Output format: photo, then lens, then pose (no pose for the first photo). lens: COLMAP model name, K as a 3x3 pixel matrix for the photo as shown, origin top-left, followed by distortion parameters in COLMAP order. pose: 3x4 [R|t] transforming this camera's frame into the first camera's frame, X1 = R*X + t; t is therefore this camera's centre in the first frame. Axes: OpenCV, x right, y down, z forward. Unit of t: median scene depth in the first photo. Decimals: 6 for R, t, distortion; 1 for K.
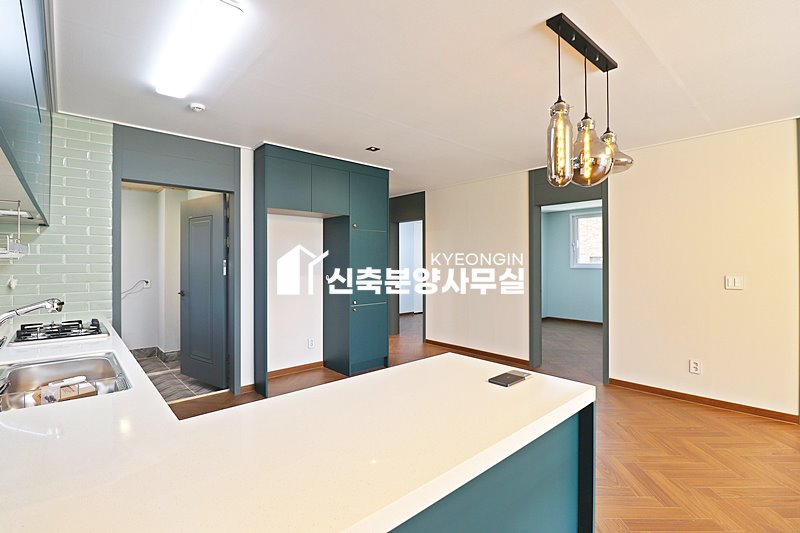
lens RADIAL K [[373.5, 0, 401.5], [0, 373.5, 263.2], [0, 0, 1]] dist [-0.004032, -0.004317]
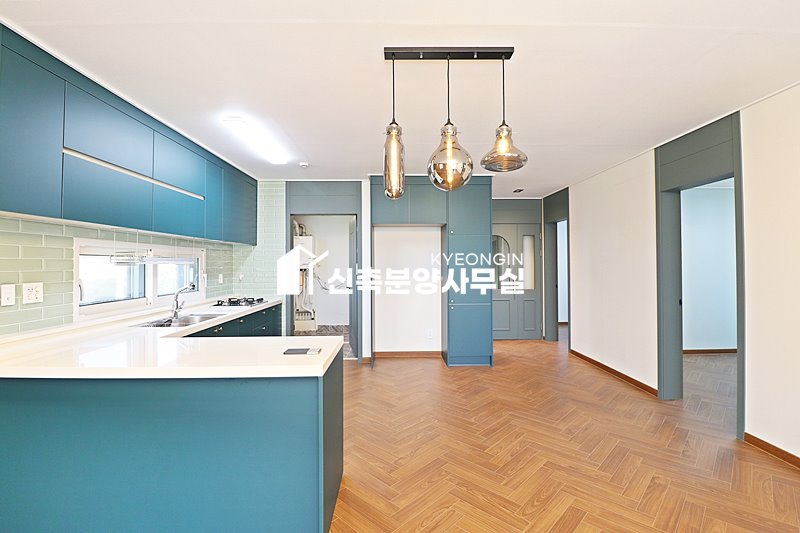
lens RADIAL K [[373.5, 0, 403.0], [0, 373.5, 261.7], [0, 0, 1]] dist [-0.004032, -0.004317]
pose [[0.759987, -0.004243, -0.649924, 0.483238], [0.003142, 0.999991, -0.002855, -0.009164], [0.649930, 0.000128, 0.759994, 0.060873]]
